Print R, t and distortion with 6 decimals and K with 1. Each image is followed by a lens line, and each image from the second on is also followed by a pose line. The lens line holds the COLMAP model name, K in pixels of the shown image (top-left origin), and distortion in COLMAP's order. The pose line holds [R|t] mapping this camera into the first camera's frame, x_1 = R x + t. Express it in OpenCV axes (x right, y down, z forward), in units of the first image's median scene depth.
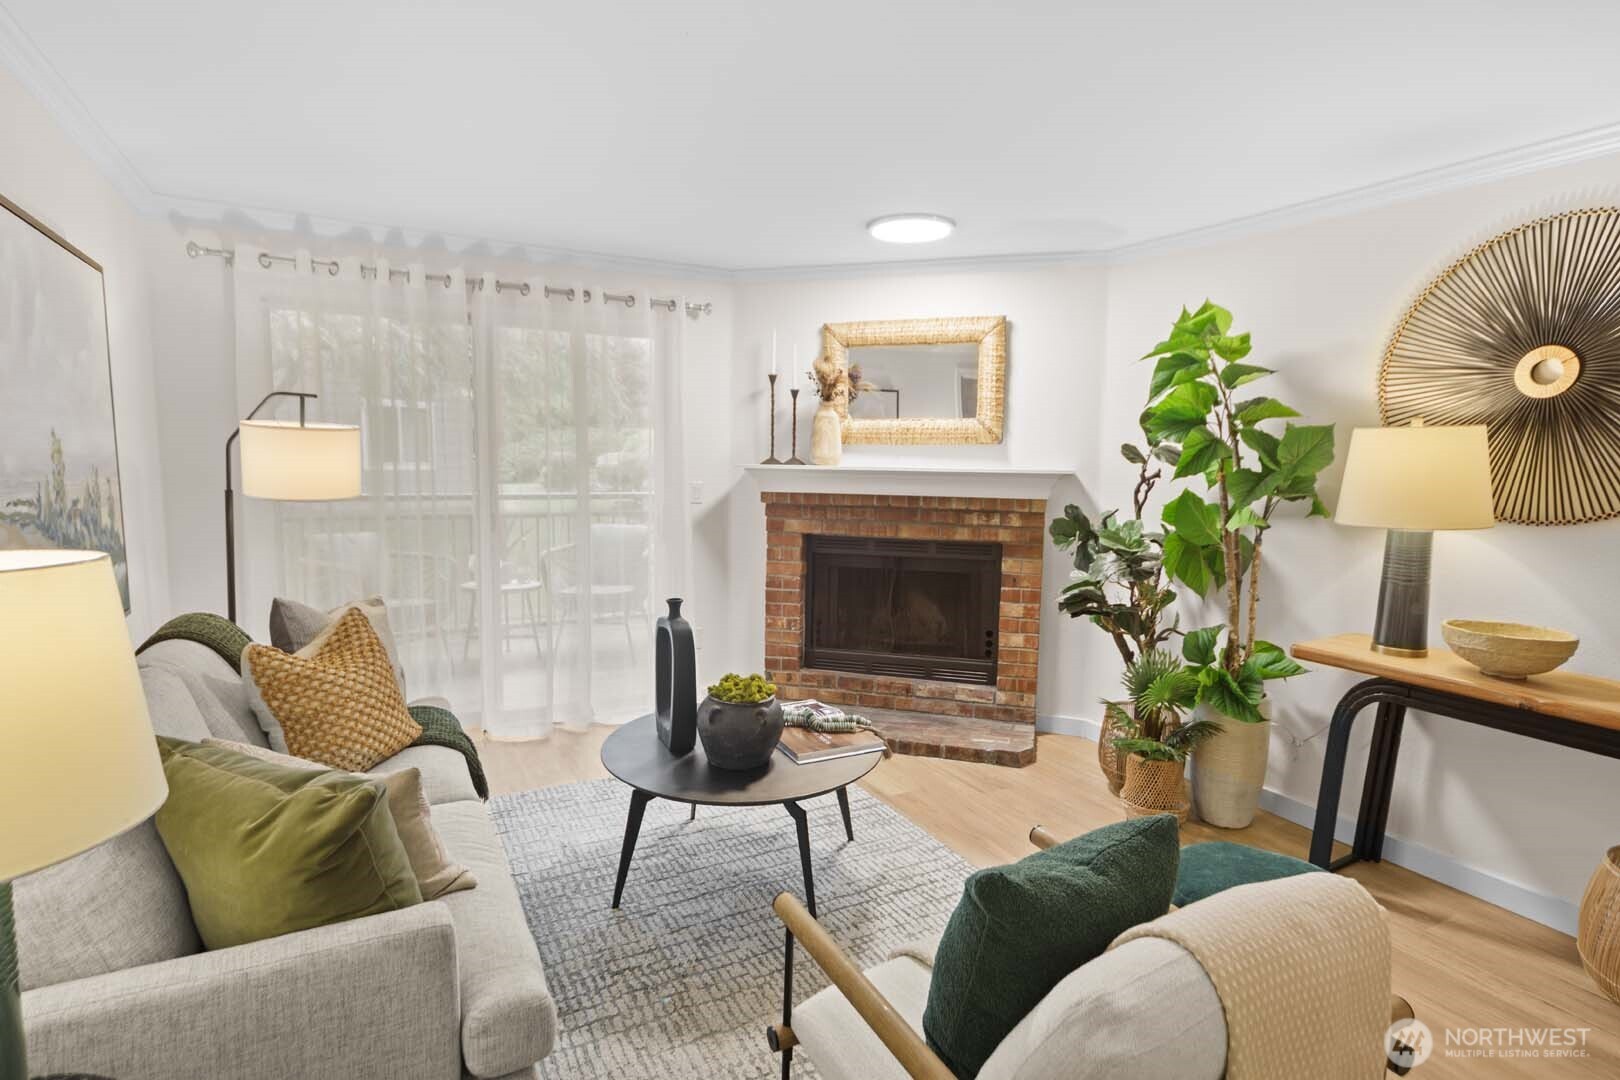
lens RADIAL K [[813.3, 0, 810.0], [0, 813.3, 540.0], [0, 0, 1]] dist [0.002911, -0.000351]
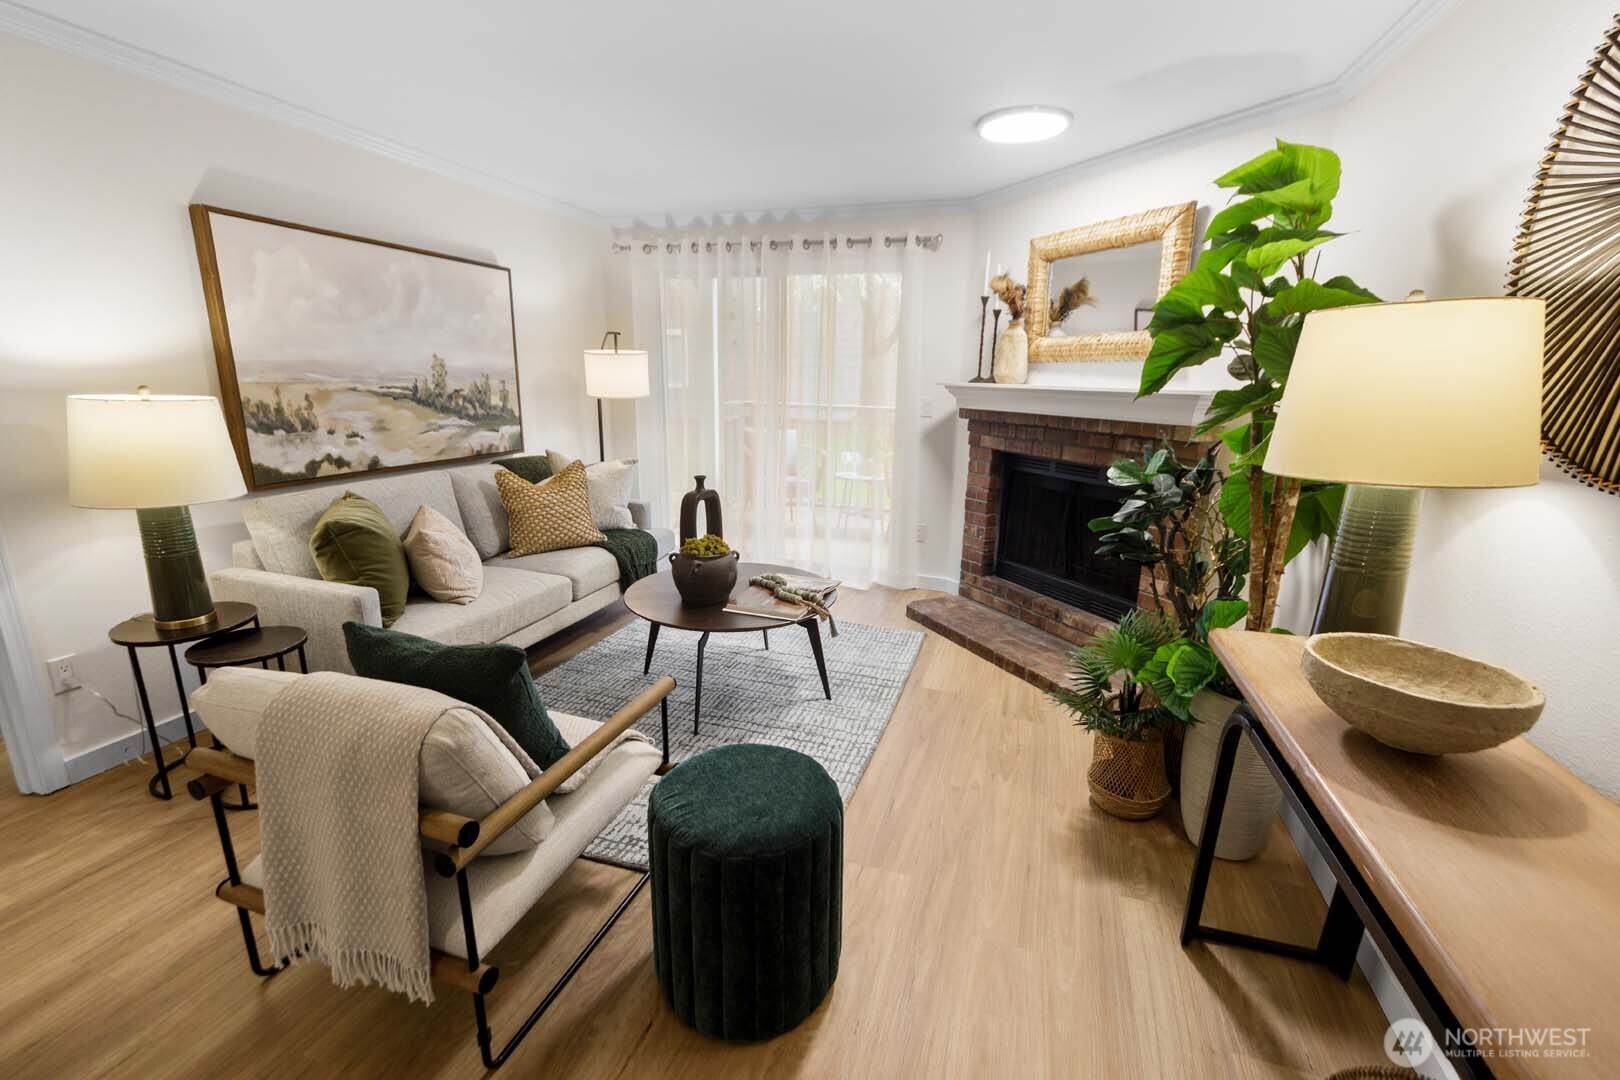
lens RADIAL K [[694.6, 0, 815.1], [0, 694.6, 544.2], [0, 0, 1]] dist [0.002015, 0.000004]
pose [[0.691593, 0.171180, -0.701710, 0.640101], [-0.085895, 0.984108, 0.155413, -0.009466], [0.717162, -0.047209, 0.695305, 0.258078]]
